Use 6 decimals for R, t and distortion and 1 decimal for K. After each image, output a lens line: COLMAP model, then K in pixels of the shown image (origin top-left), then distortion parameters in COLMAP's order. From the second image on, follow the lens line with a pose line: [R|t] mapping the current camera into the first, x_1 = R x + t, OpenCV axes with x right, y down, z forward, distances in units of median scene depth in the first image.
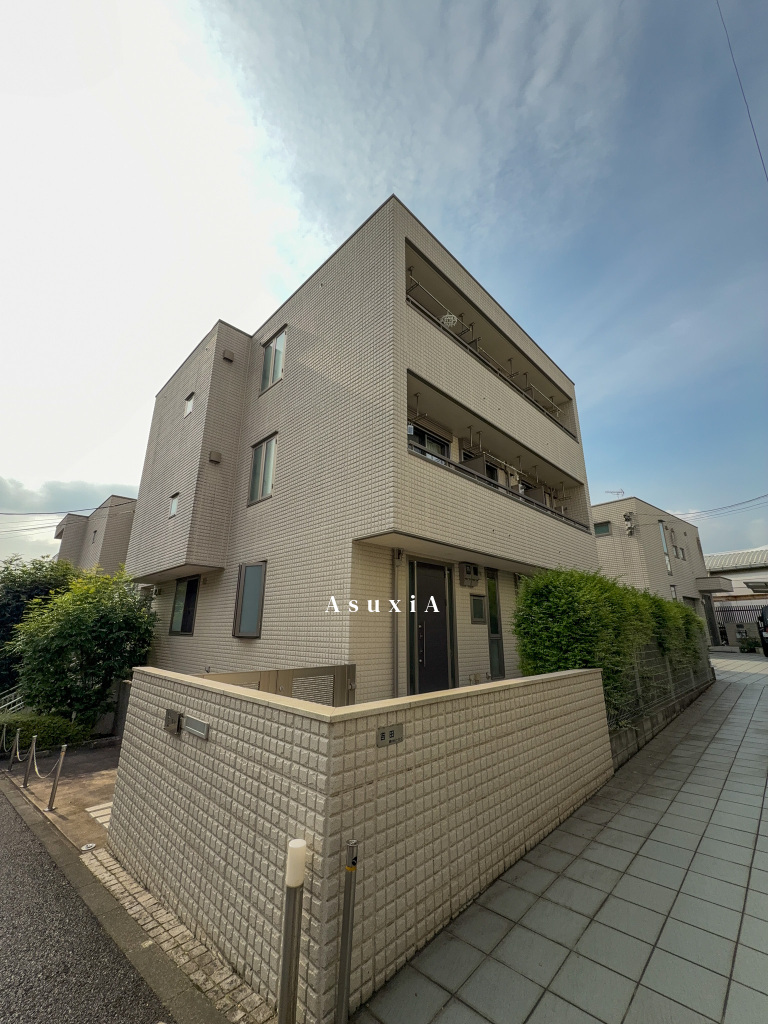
lens RADIAL K [[407.2, 0, 385.5], [0, 407.2, 514.3], [0, 0, 1]] dist [-0.001964, 0.000115]
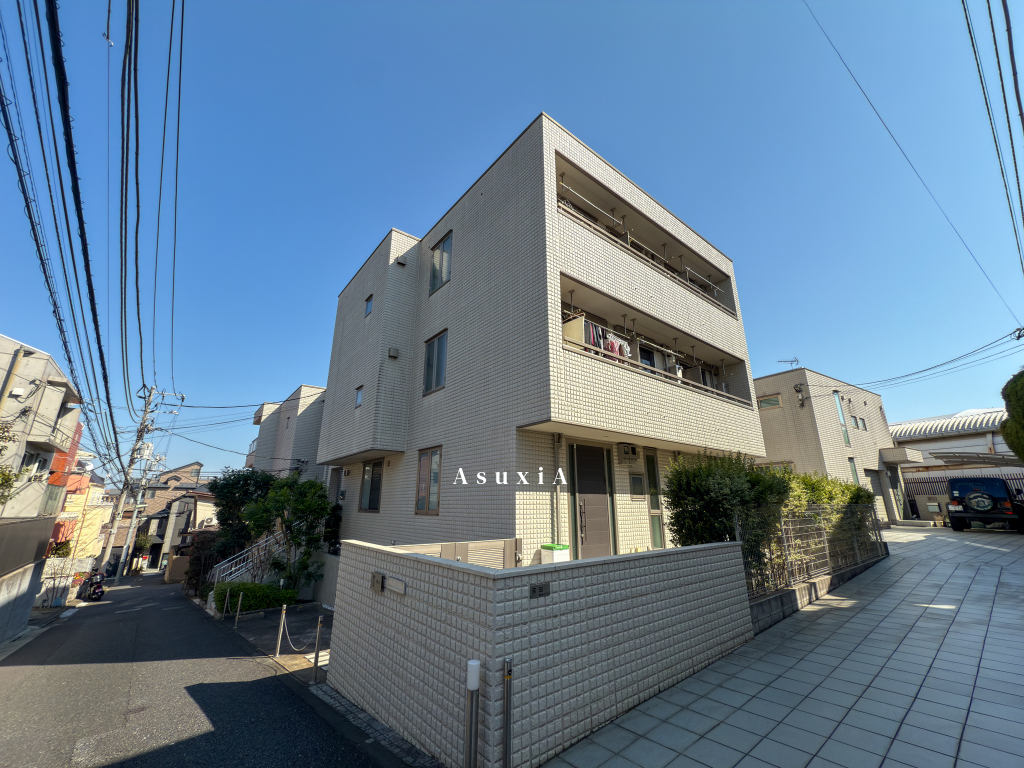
lens RADIAL K [[407.2, 0, 513.8], [0, 407.2, 385.3], [0, 0, 1]] dist [-0.001964, 0.000115]
pose [[0.994303, -0.036245, -0.100239, 0.064573], [0.035449, 0.999324, -0.009712, -0.093641], [0.100523, 0.006103, 0.994916, -0.264920]]
